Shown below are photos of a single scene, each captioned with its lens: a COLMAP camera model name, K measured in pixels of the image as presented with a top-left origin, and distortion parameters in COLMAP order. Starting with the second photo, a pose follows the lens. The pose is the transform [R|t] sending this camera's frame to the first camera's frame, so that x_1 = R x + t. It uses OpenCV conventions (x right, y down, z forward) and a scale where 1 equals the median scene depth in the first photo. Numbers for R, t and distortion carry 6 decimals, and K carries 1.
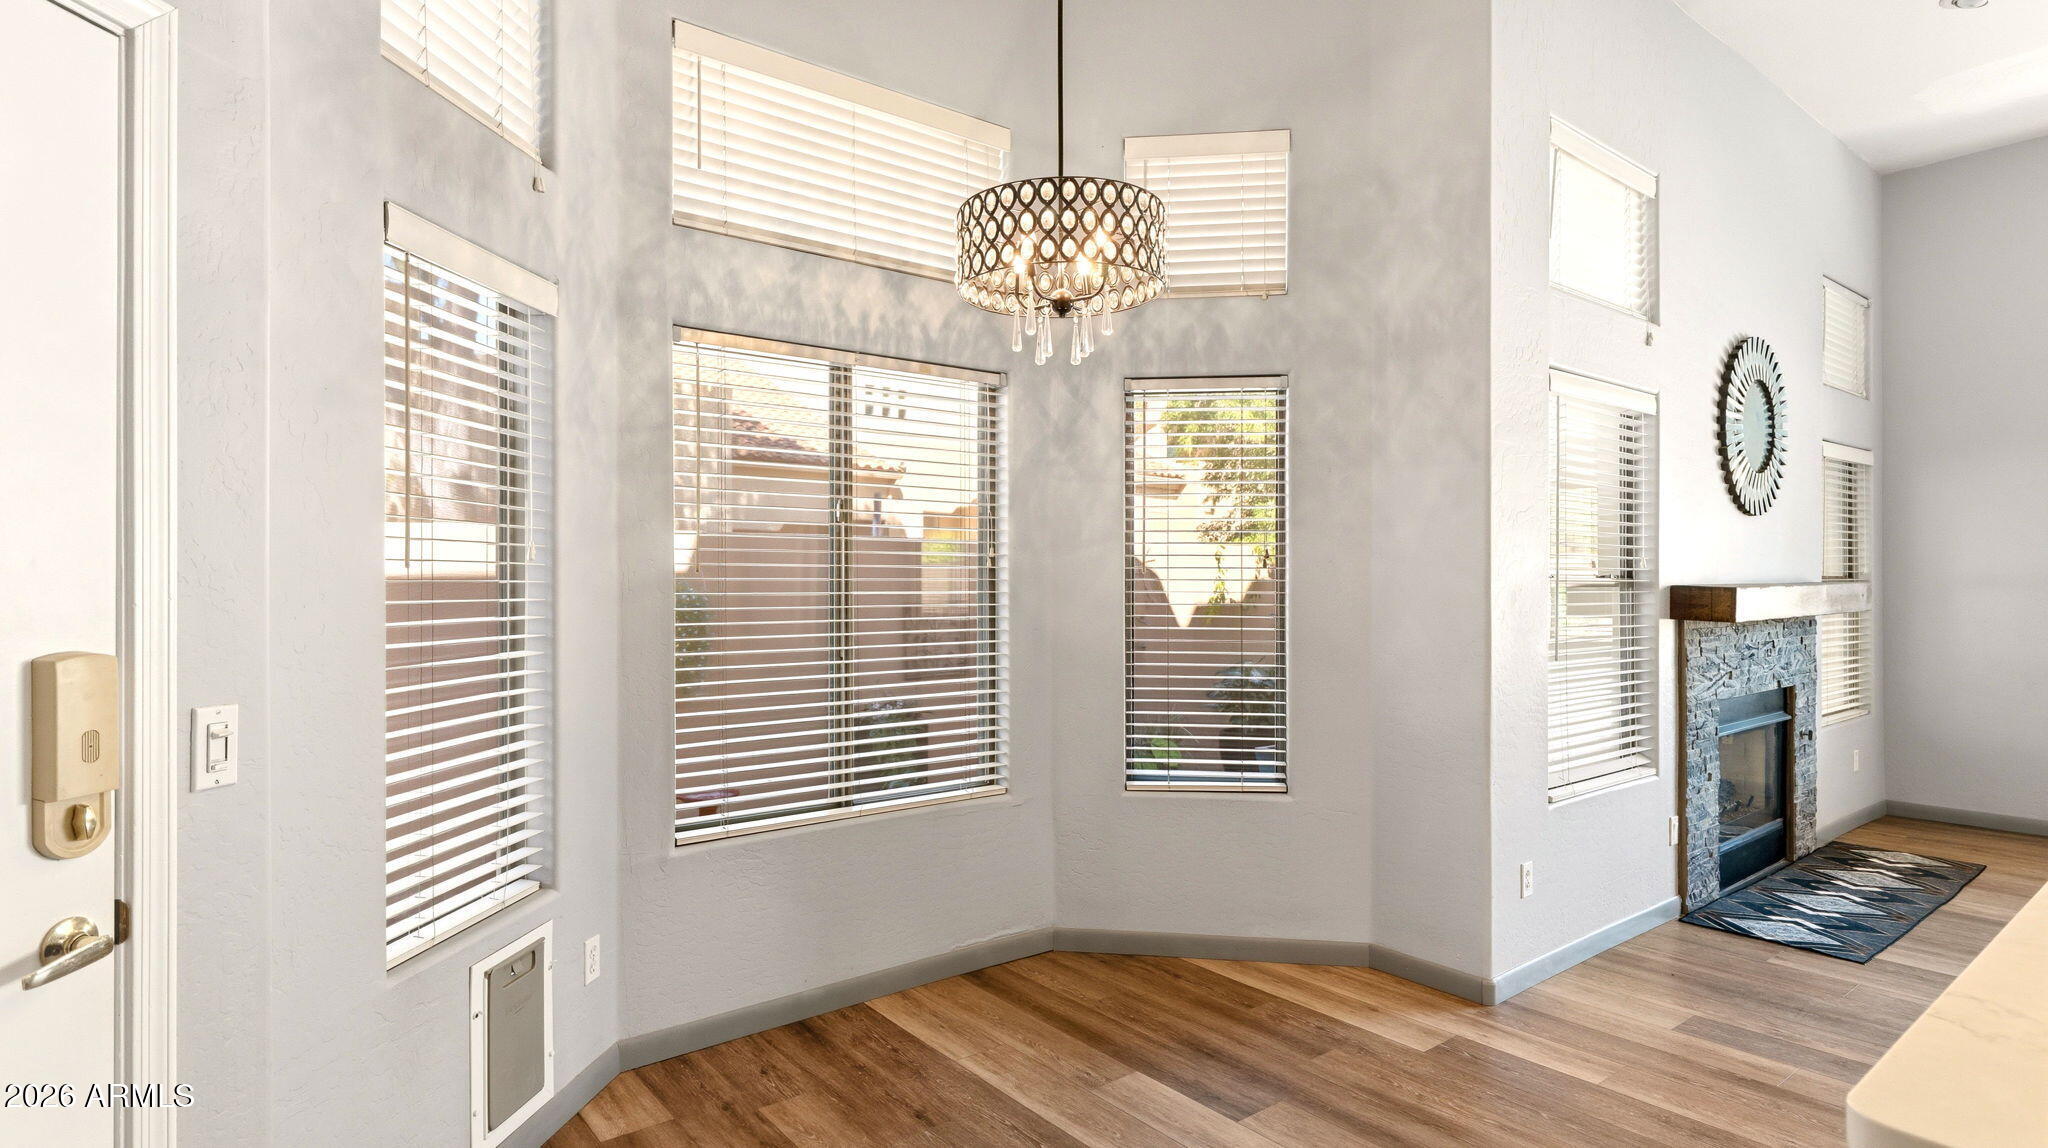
lens RADIAL K [[1046.3, 0, 1003.7], [0, 1046.3, 590.8], [0, 0, 1]] dist [0.001622, 0.000303]
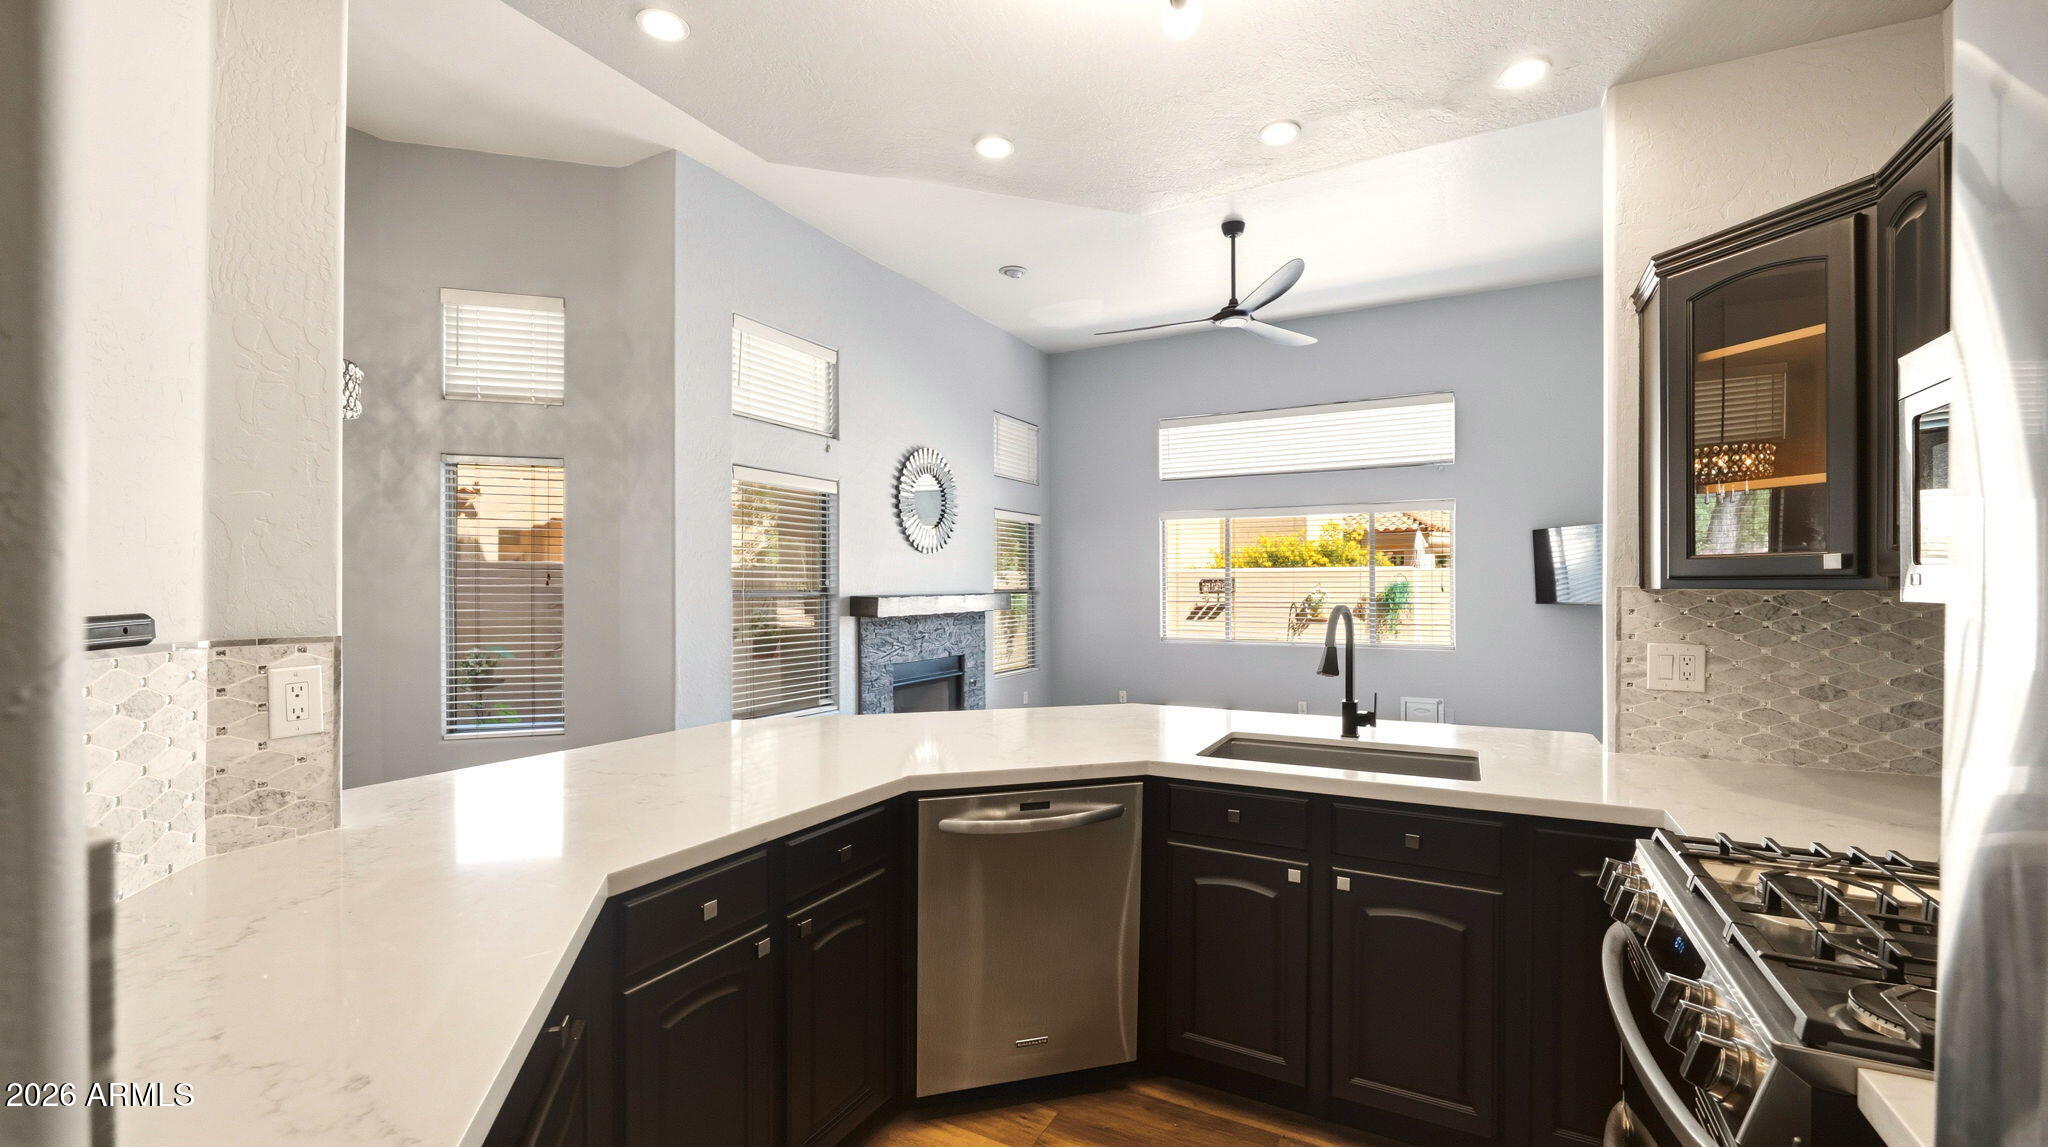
lens RADIAL K [[849.8, 0, 1019.9], [0, 849.8, 588.0], [0, 0, 1]] dist [-0.010322, 0.001264]
pose [[0.916032, 0.001209, 0.401103, 0.342799], [0.002041, 0.999968, -0.007677, -0.006843], [-0.401100, 0.007851, 0.916001, -0.347682]]
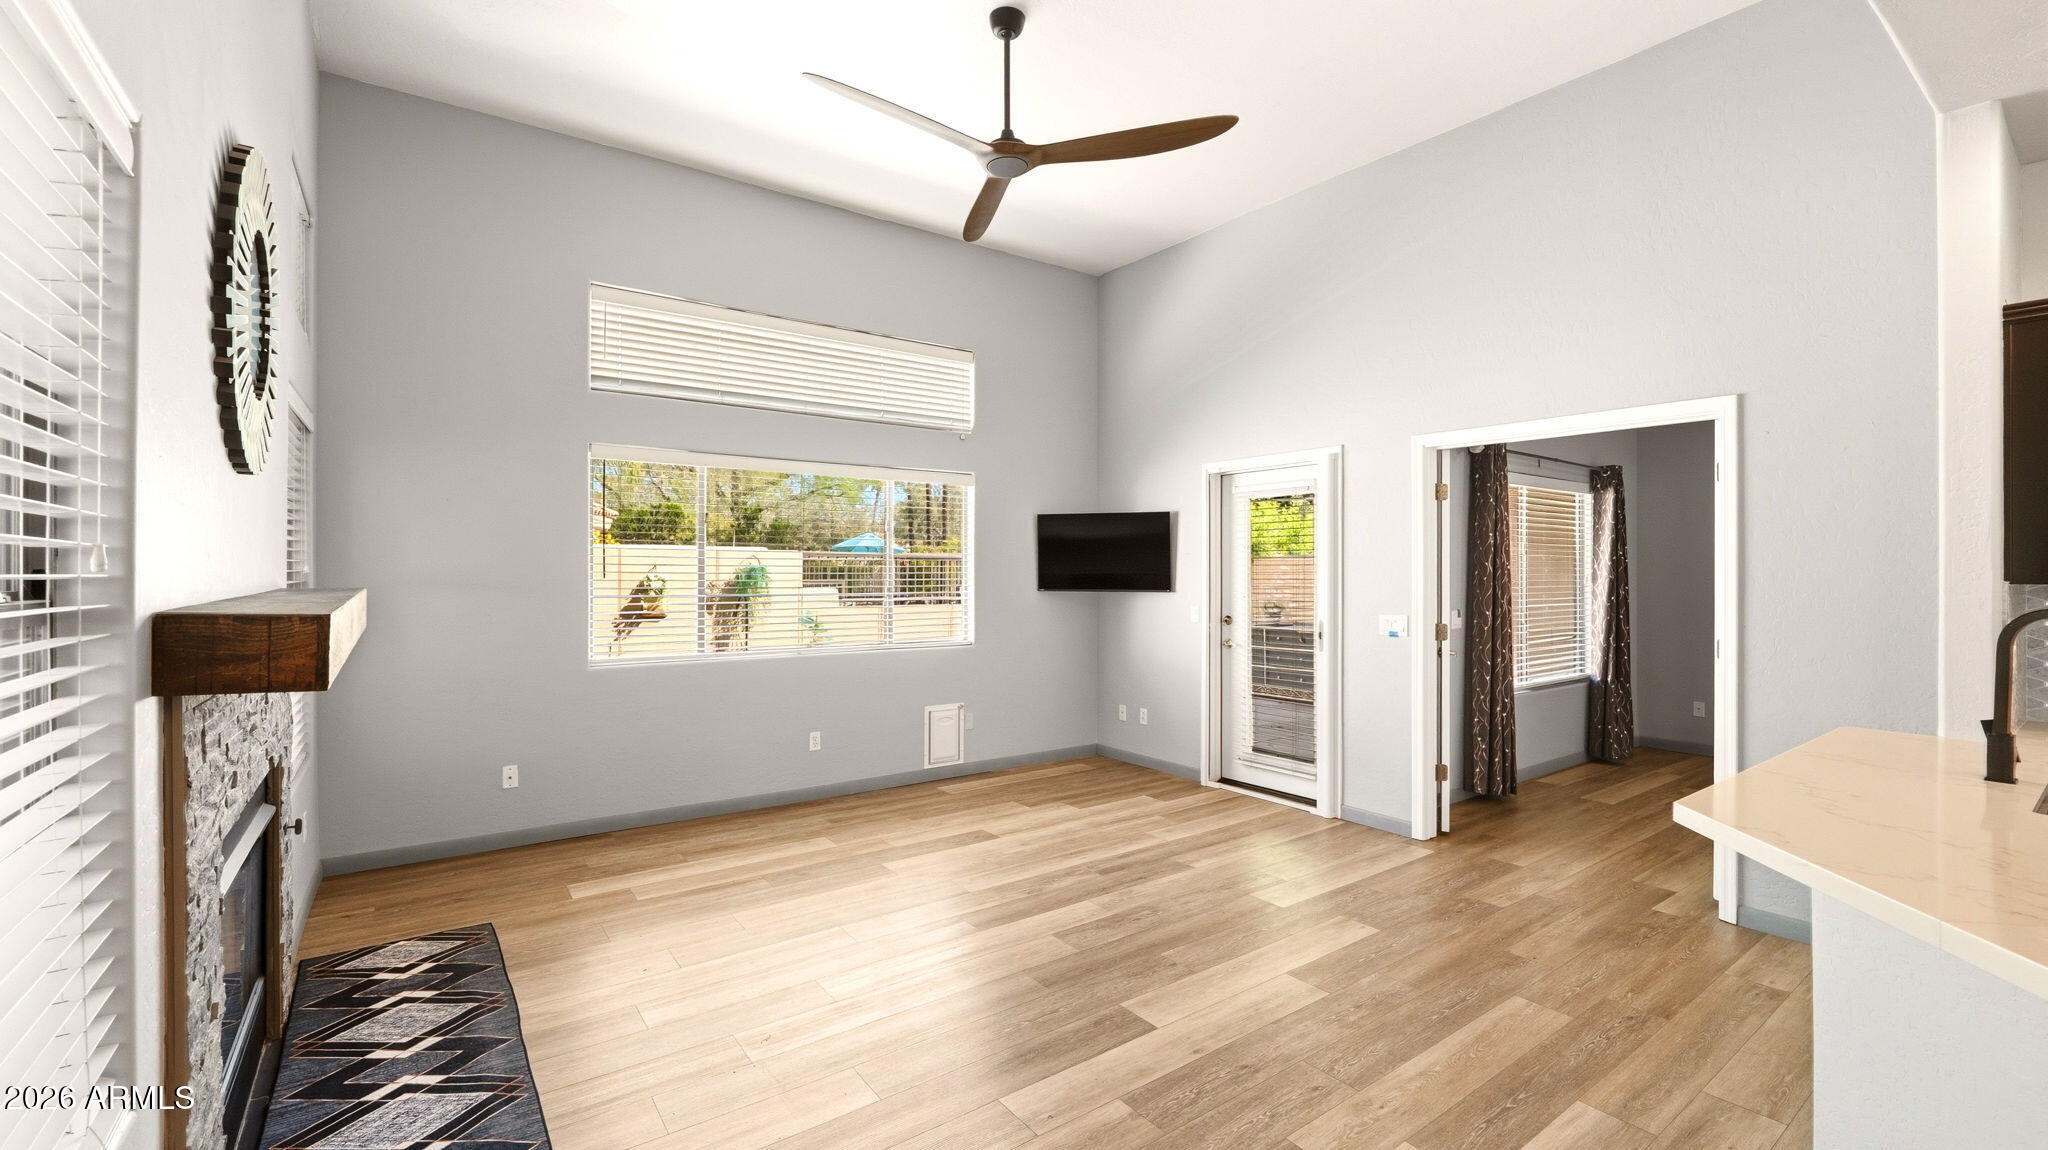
lens RADIAL K [[855.8, 0, 1017.8], [0, 855.8, 583.8], [0, 0, 1]] dist [-0.003270, -0.000283]
pose [[0.031921, -0.012146, 0.999417, 0.321874], [-0.001106, 0.999925, 0.012187, -0.020855], [-0.999490, -0.001495, 0.031905, 0.660696]]
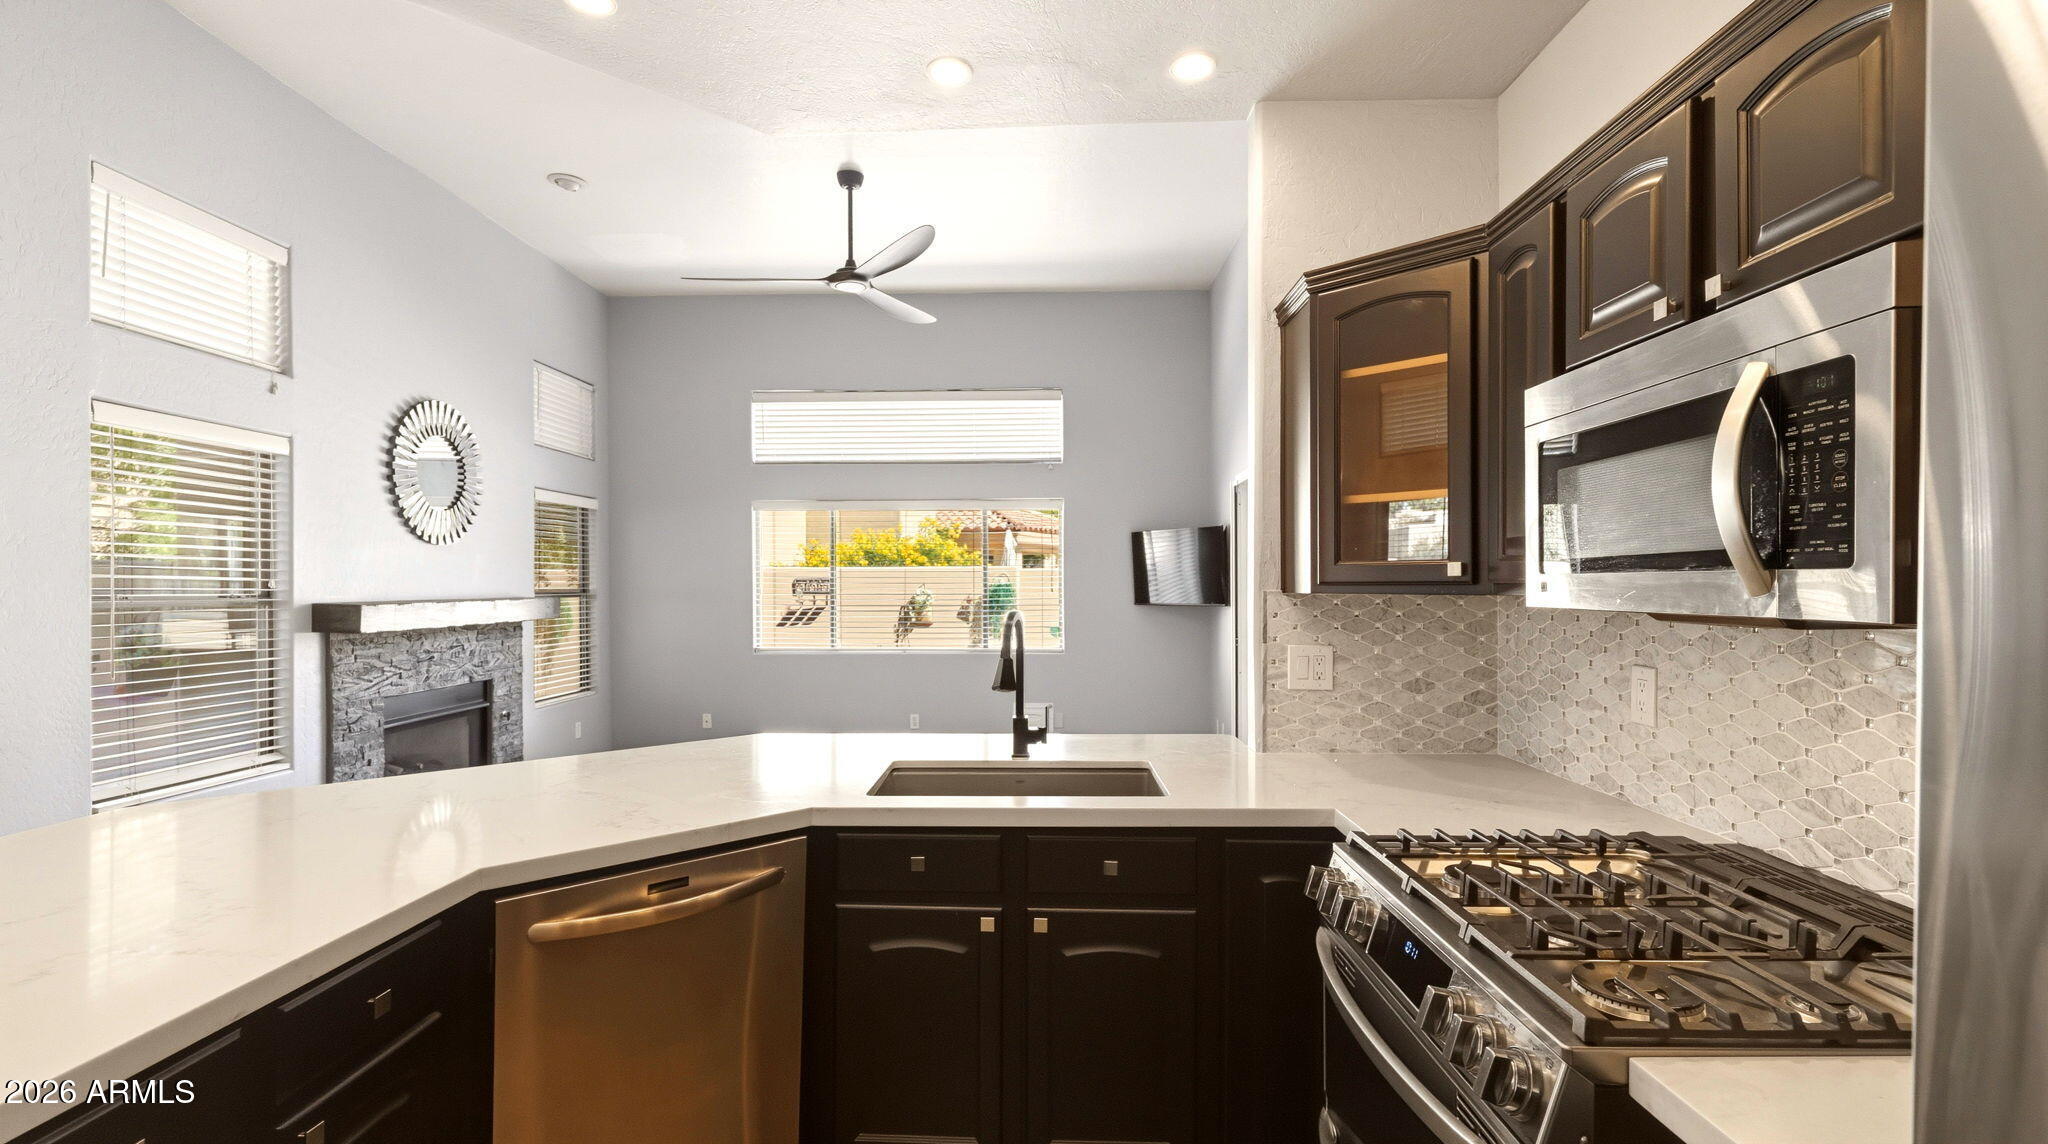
lens RADIAL K [[952.3, 0, 1020.0], [0, 952.3, 588.1], [0, 0, 1]] dist [0.002807, -0.000315]
pose [[0.638798, -0.000195, 0.769374, 0.325556], [0.007028, 0.999960, -0.005582, -0.010719], [-0.769342, 0.008973, 0.638774, -0.279561]]
